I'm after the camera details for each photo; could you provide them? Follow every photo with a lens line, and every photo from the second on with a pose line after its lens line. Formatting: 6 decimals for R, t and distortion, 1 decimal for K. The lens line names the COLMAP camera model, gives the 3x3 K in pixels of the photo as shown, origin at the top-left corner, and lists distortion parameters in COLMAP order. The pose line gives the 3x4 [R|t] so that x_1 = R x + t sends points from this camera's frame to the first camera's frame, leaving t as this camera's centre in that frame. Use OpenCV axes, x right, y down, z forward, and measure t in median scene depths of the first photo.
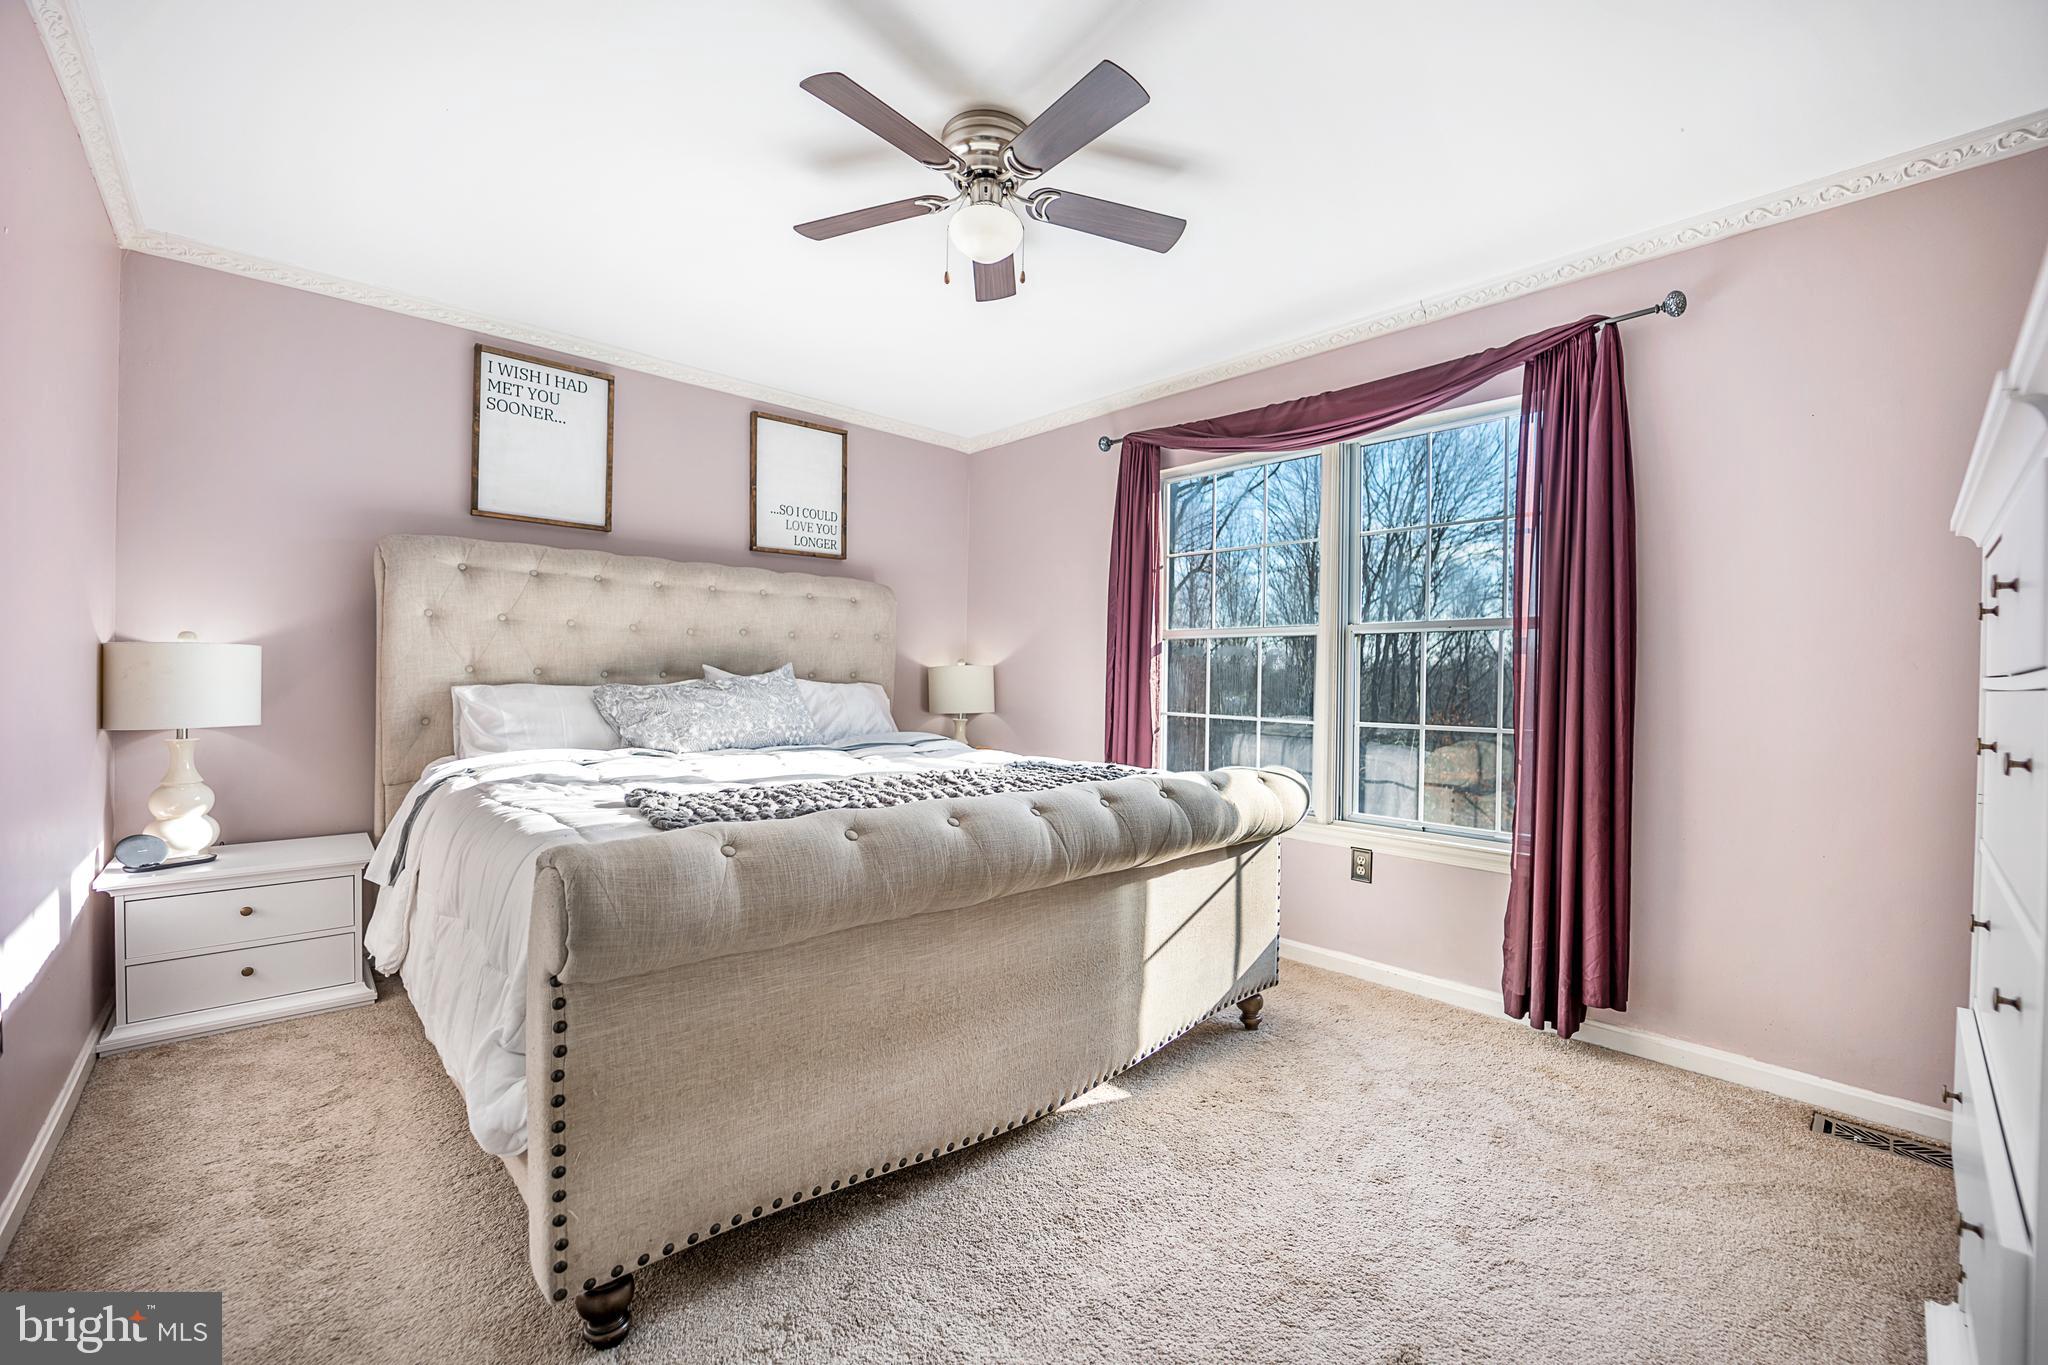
lens RADIAL K [[832.1, 0, 1019.6], [0, 832.1, 681.8], [0, 0, 1]] dist [-0.008309, -0.000496]
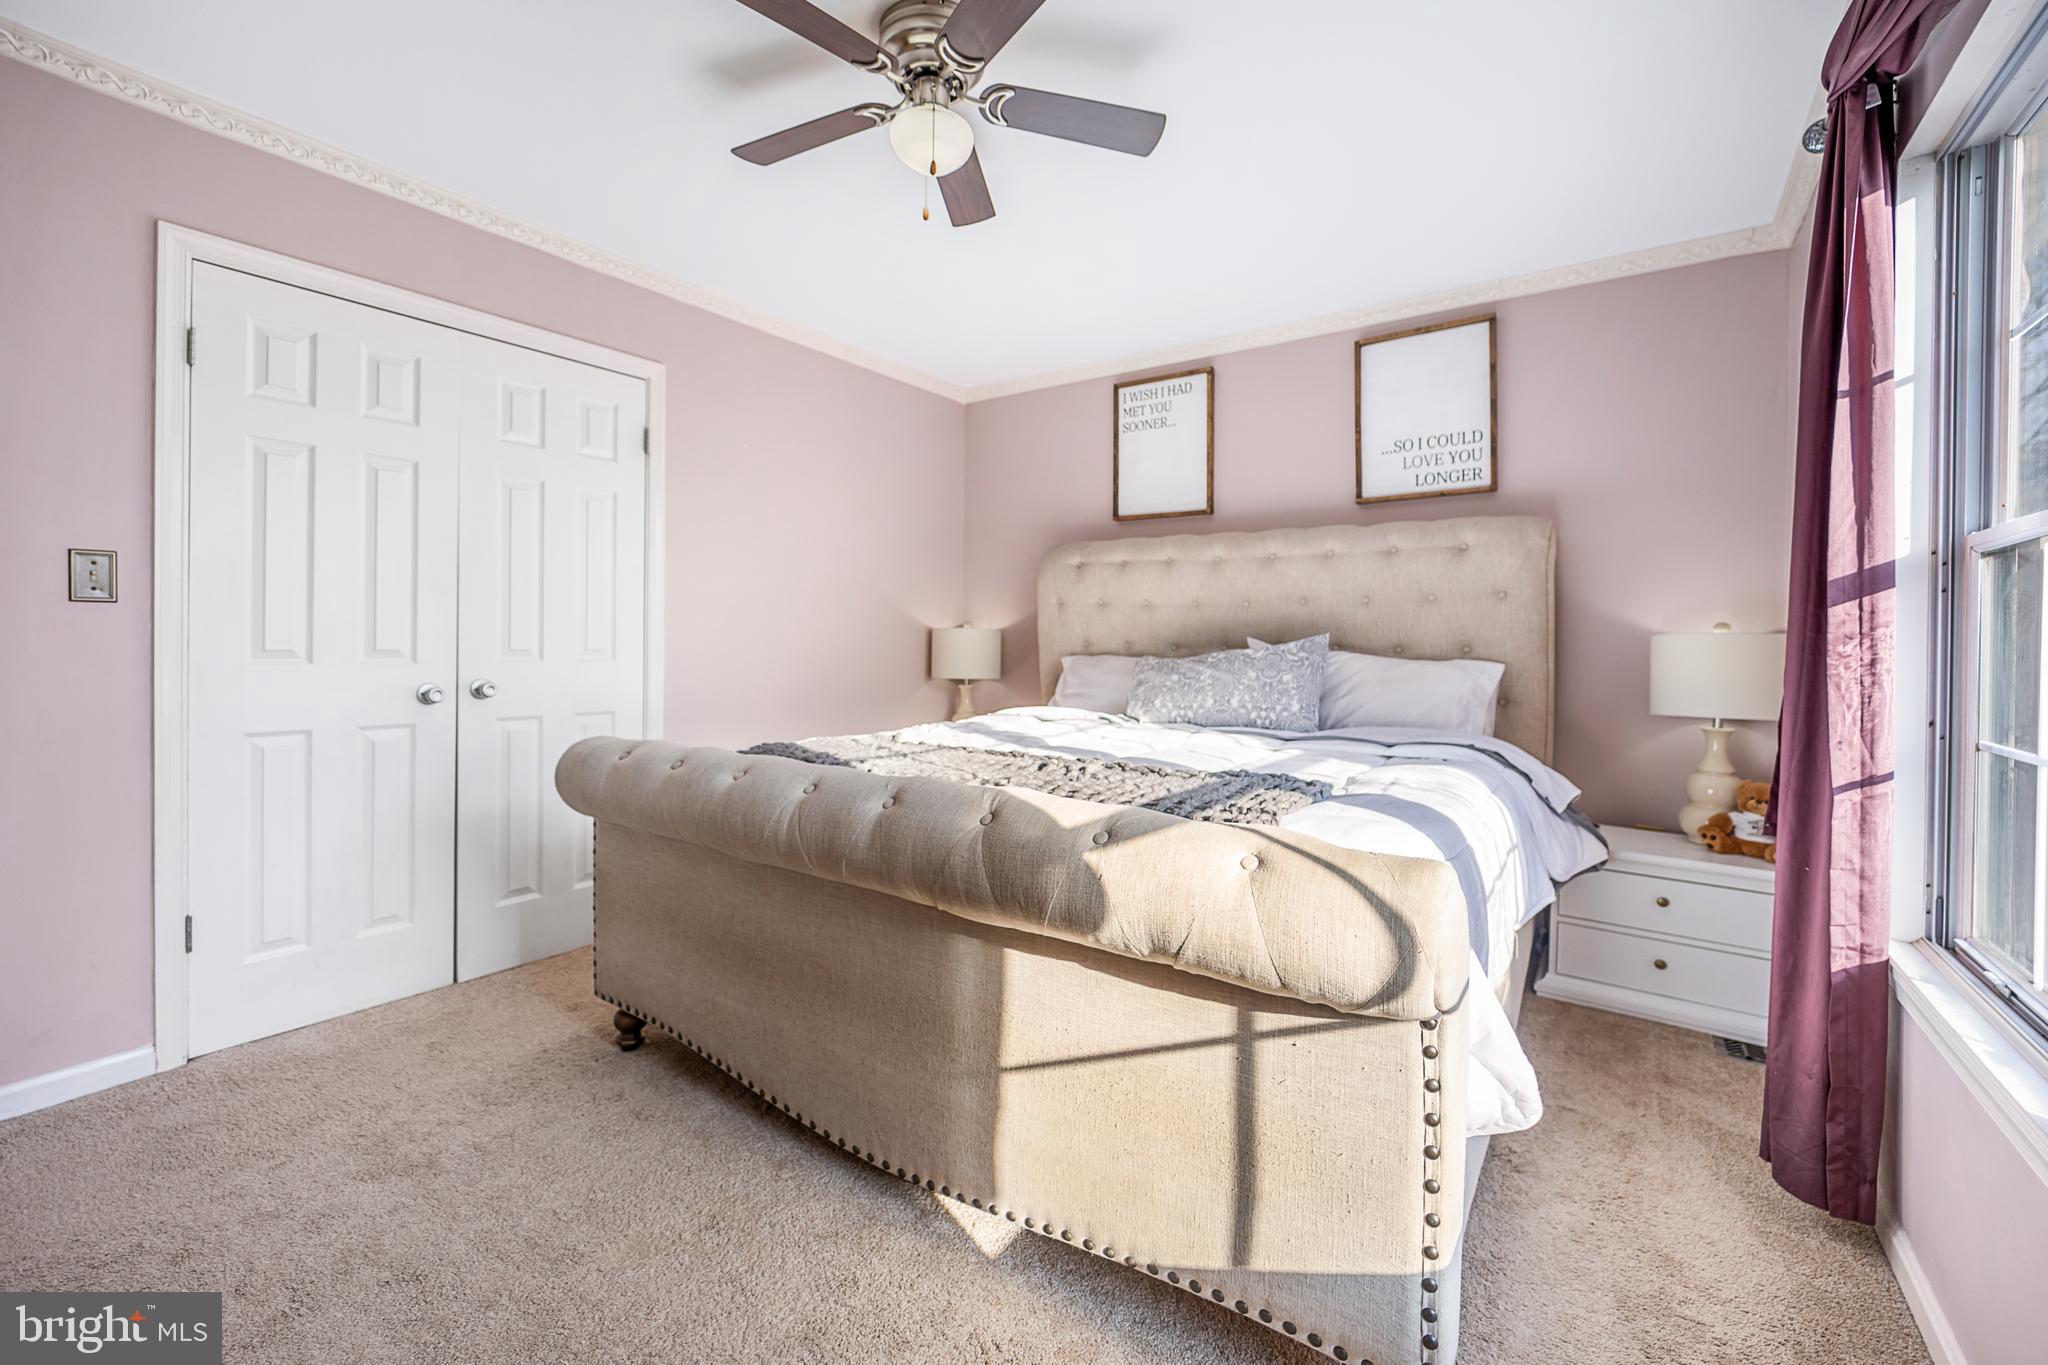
lens RADIAL K [[832.1, 0, 1003.0], [0, 832.1, 644.6], [0, 0, 1]] dist [-0.008309, -0.000496]
pose [[0.217969, -0.007969, -0.975923, 0.504996], [-0.017880, 0.999766, -0.012158, 0.004188], [0.975792, 0.020100, 0.217776, 0.538343]]
